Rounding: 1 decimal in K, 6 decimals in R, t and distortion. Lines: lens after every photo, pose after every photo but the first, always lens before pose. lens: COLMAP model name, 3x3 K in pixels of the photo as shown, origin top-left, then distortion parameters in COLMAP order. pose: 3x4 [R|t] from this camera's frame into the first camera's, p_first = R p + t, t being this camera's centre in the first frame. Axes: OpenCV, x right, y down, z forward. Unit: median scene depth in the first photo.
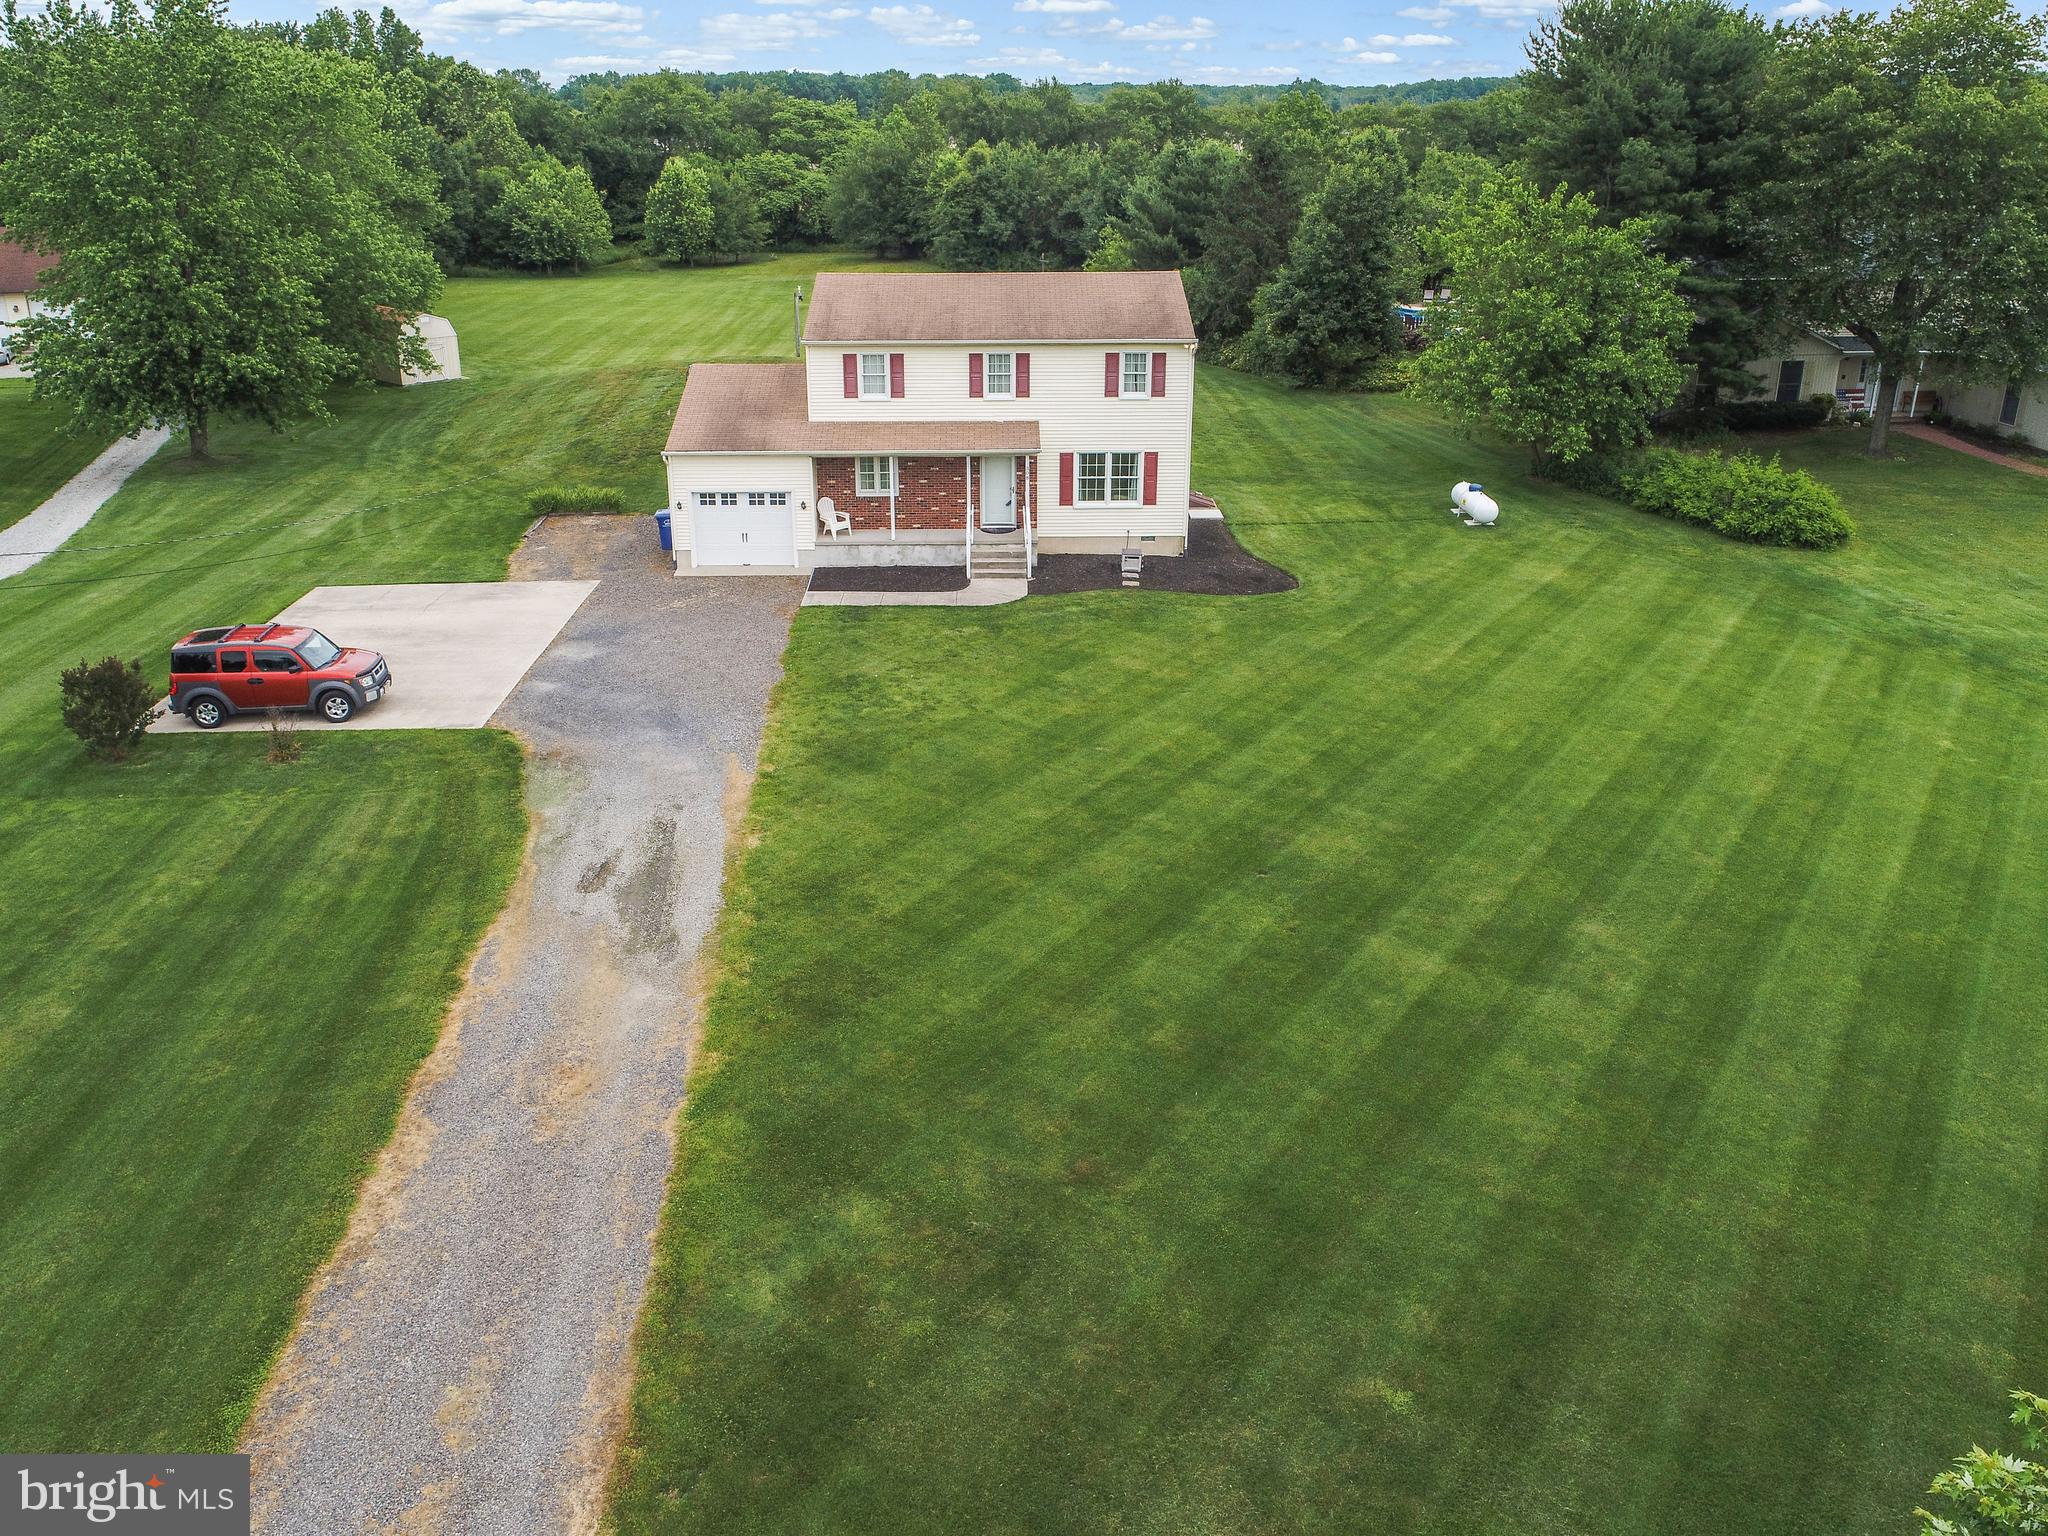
lens RADIAL K [[1587.8, 0, 999.7], [0, 1587.8, 635.8], [0, 0, 1]] dist [-0.005477, -0.001507]
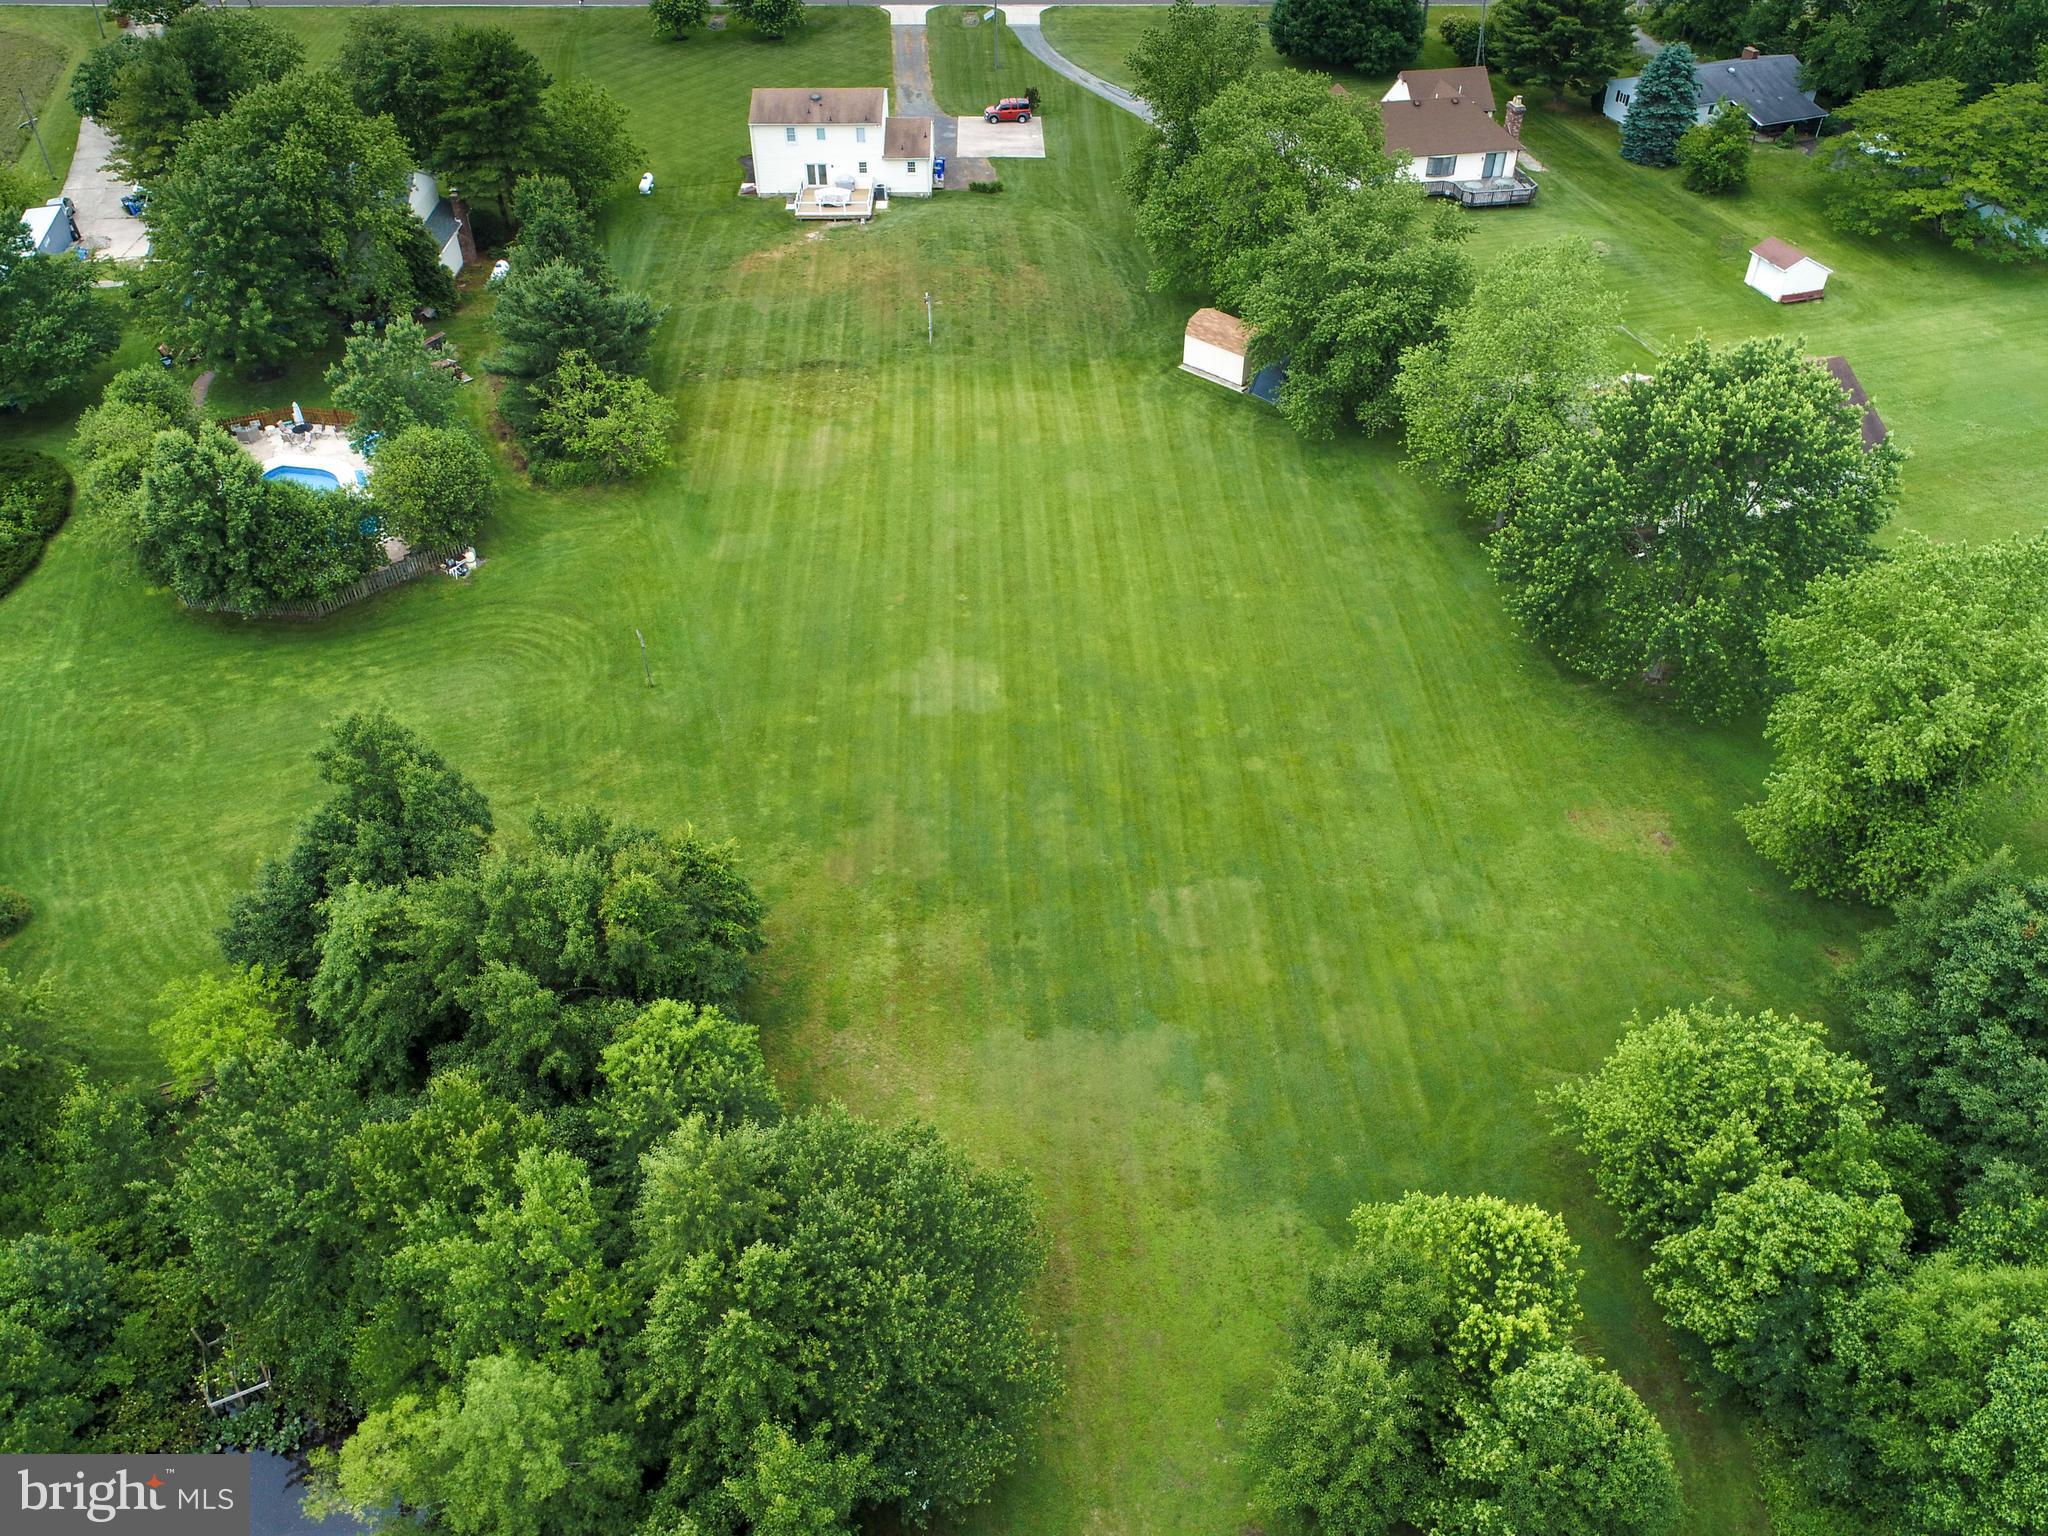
lens RADIAL K [[1559.9, 0, 1016.6], [0, 1559.9, 760.1], [0, 0, 1]] dist [-0.002242, -0.002232]
pose [[-0.999970, 0.006825, 0.003715, -0.377402], [0.006744, 0.524814, 0.851190, -2.070114], [0.003860, 0.851190, -0.524844, 3.683931]]
